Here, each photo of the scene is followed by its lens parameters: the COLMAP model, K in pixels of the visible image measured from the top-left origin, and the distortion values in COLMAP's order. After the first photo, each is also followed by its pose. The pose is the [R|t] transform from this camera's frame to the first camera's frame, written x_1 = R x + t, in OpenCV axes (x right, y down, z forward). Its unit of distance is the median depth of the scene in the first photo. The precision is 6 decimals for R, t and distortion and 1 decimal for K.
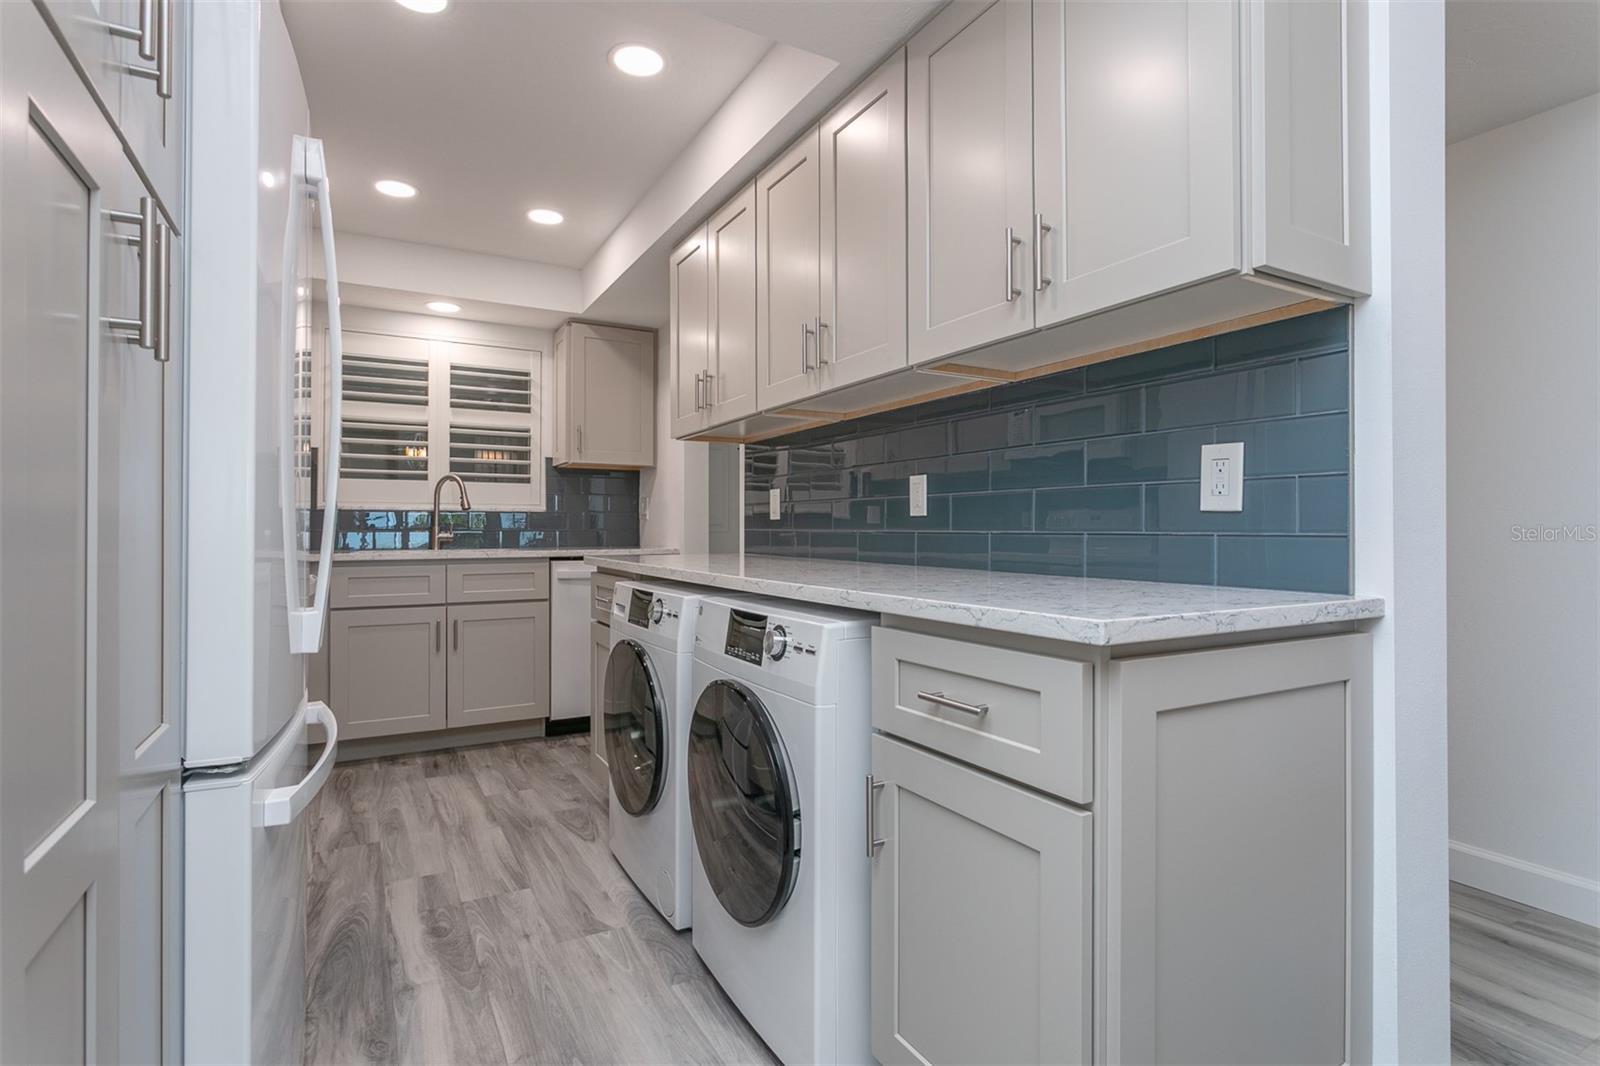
lens RADIAL K [[802.6, 0, 791.2], [0, 802.6, 531.0], [0, 0, 1]] dist [-0.004740, -0.000684]
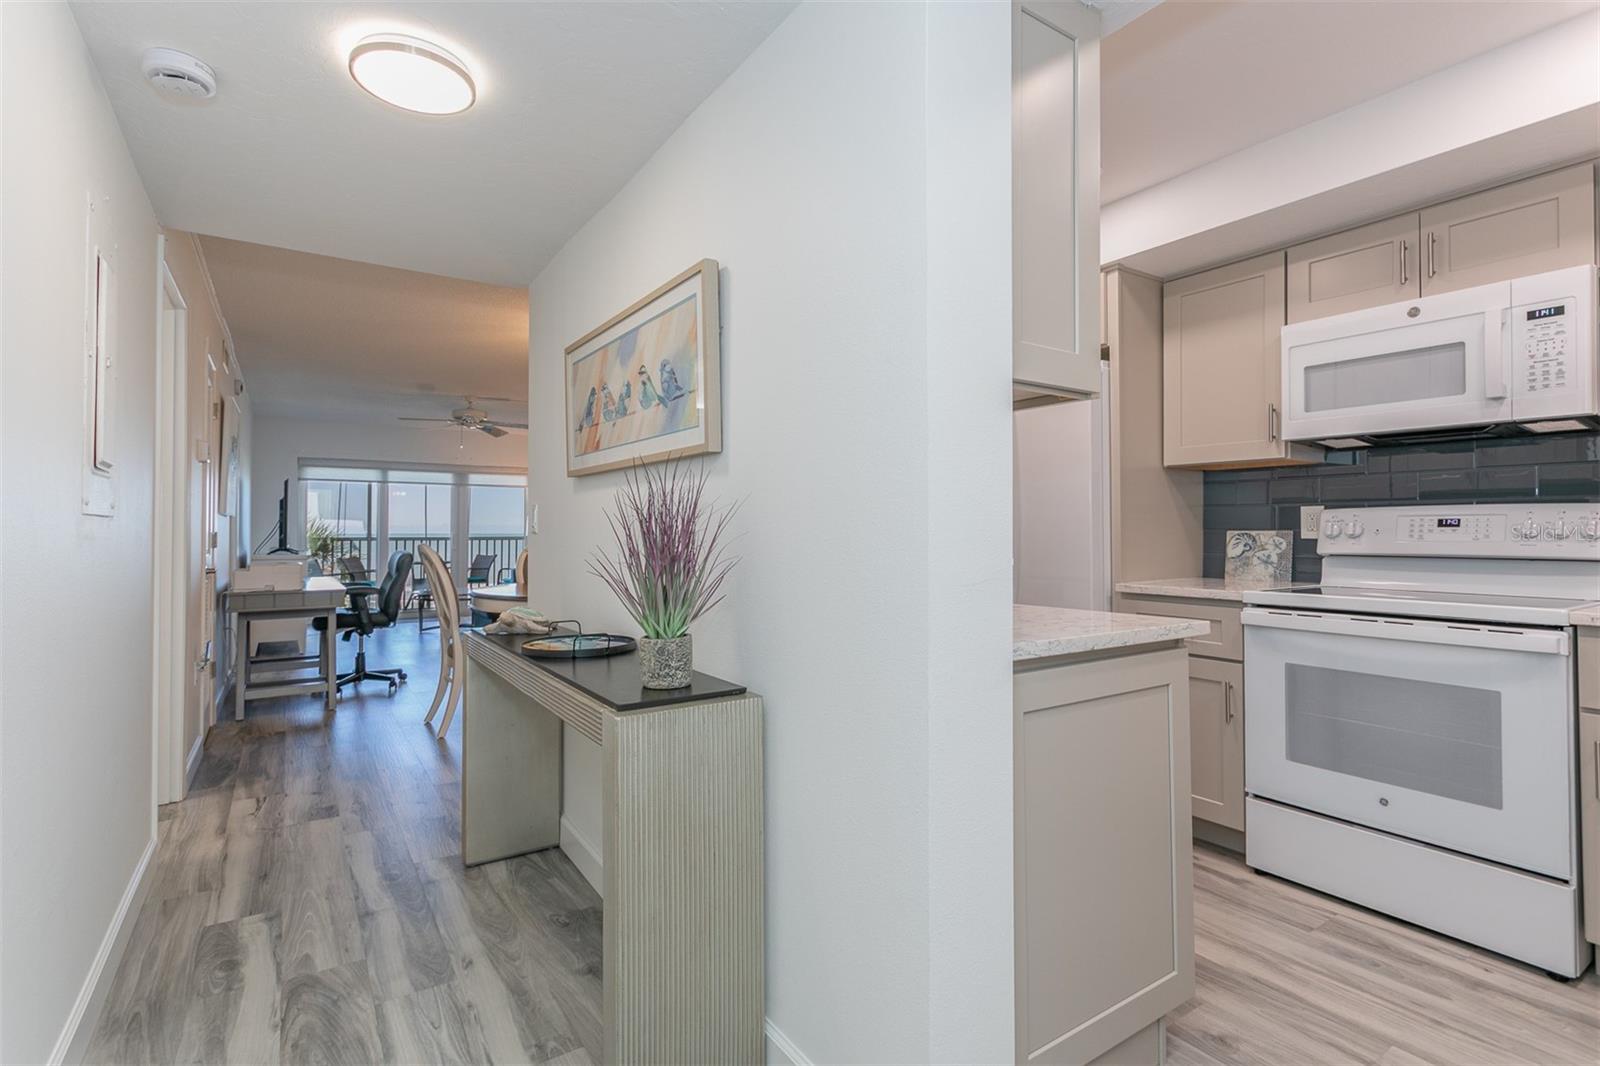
lens RADIAL K [[752.0, 0, 809.8], [0, 752.0, 524.1], [0, 0, 1]] dist [-0.001374, -0.000375]
pose [[-0.993970, -0.004425, -0.109564, 0.063049], [-0.003684, 0.999969, -0.006964, -0.022263], [0.109591, -0.006519, -0.993955, 1.111367]]
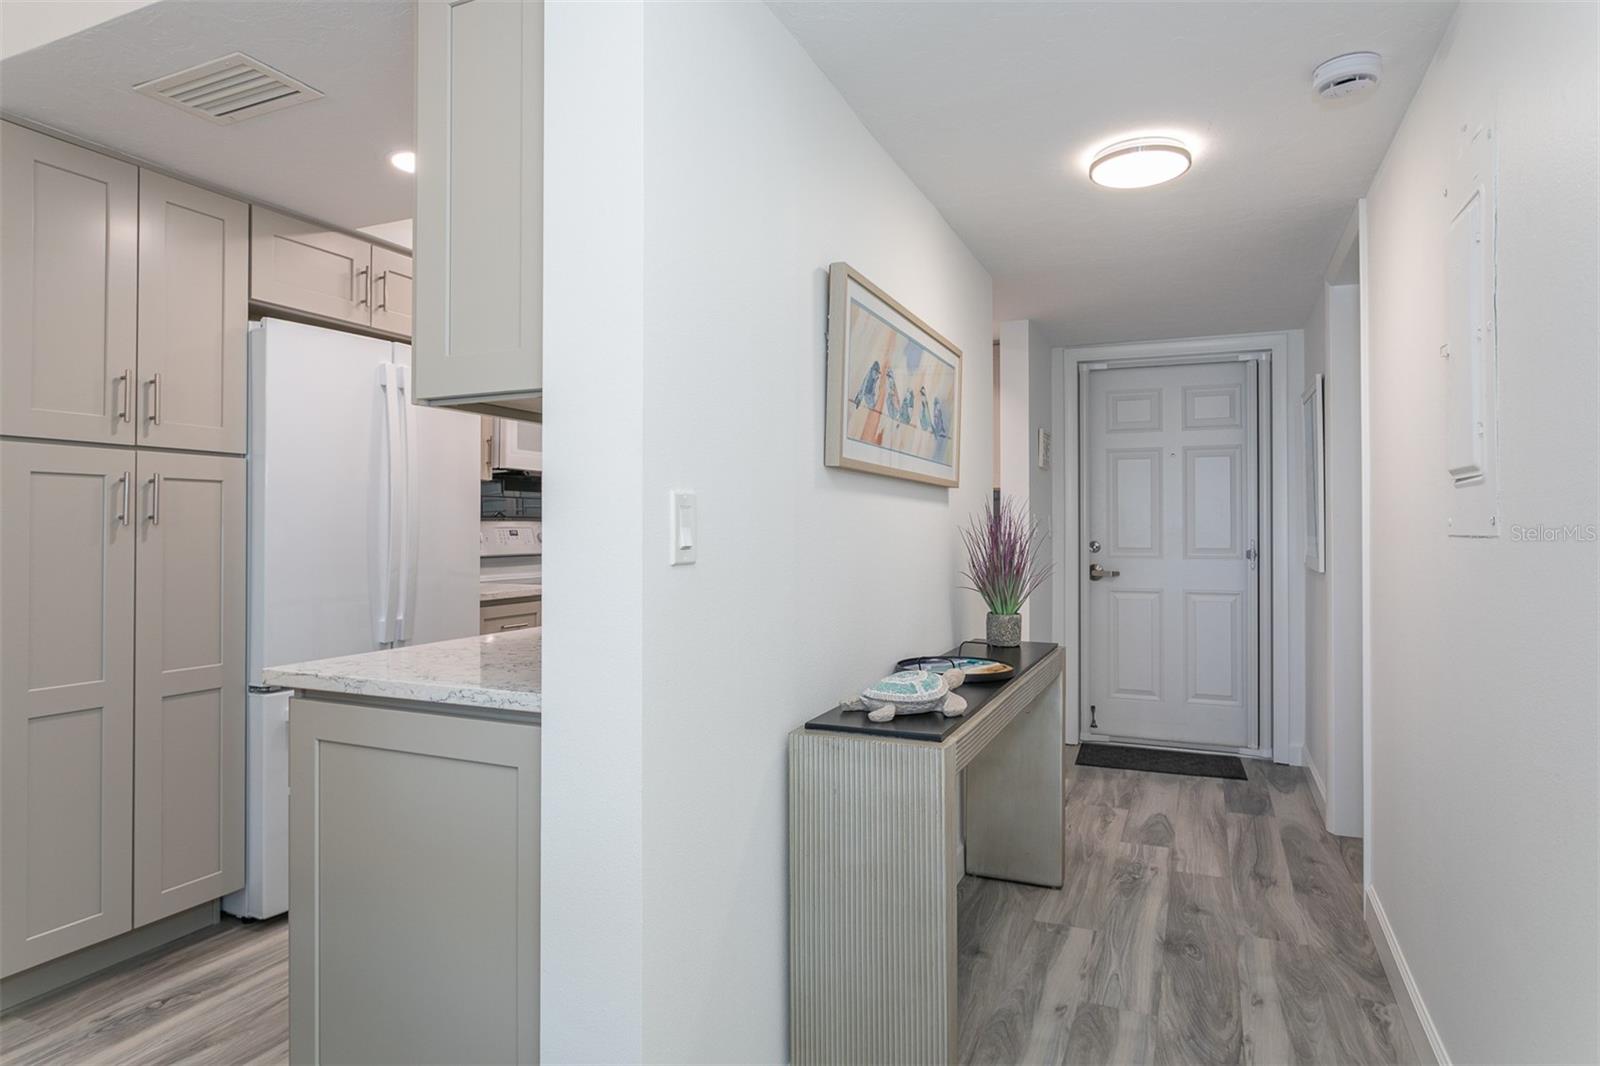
lens RADIAL K [[905.2, 0, 788.0], [0, 905.2, 529.4], [0, 0, 1]] dist [0.001519, 0.003140]
pose [[0.602050, -0.004908, -0.798443, 0.552082], [0.000384, 0.999983, -0.005858, -0.028605], [0.798458, 0.003220, 0.602042, 0.171101]]
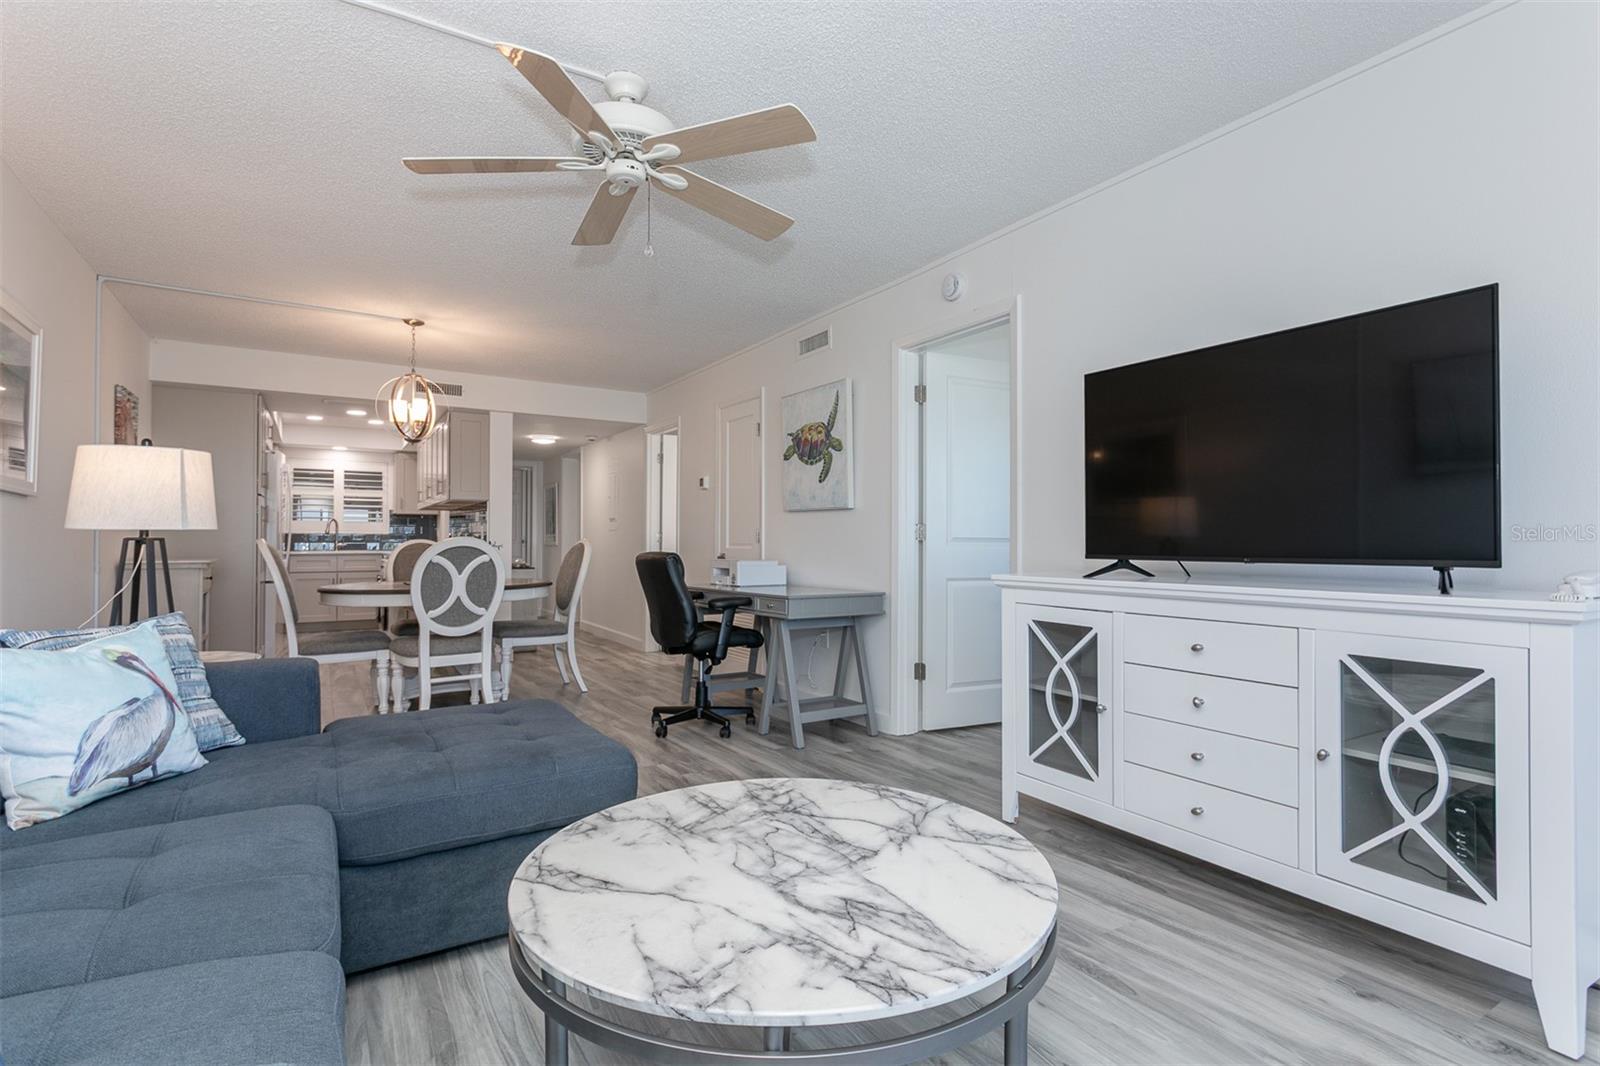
lens RADIAL K [[779.1, 0, 794.8], [0, 779.1, 530.8], [0, 0, 1]] dist [0.002857, 0.000041]
pose [[0.998410, 0.000545, 0.056373, 0.765235], [0.000588, 0.999798, -0.020085, 0.011842], [-0.056372, 0.020086, 0.998208, -1.347750]]
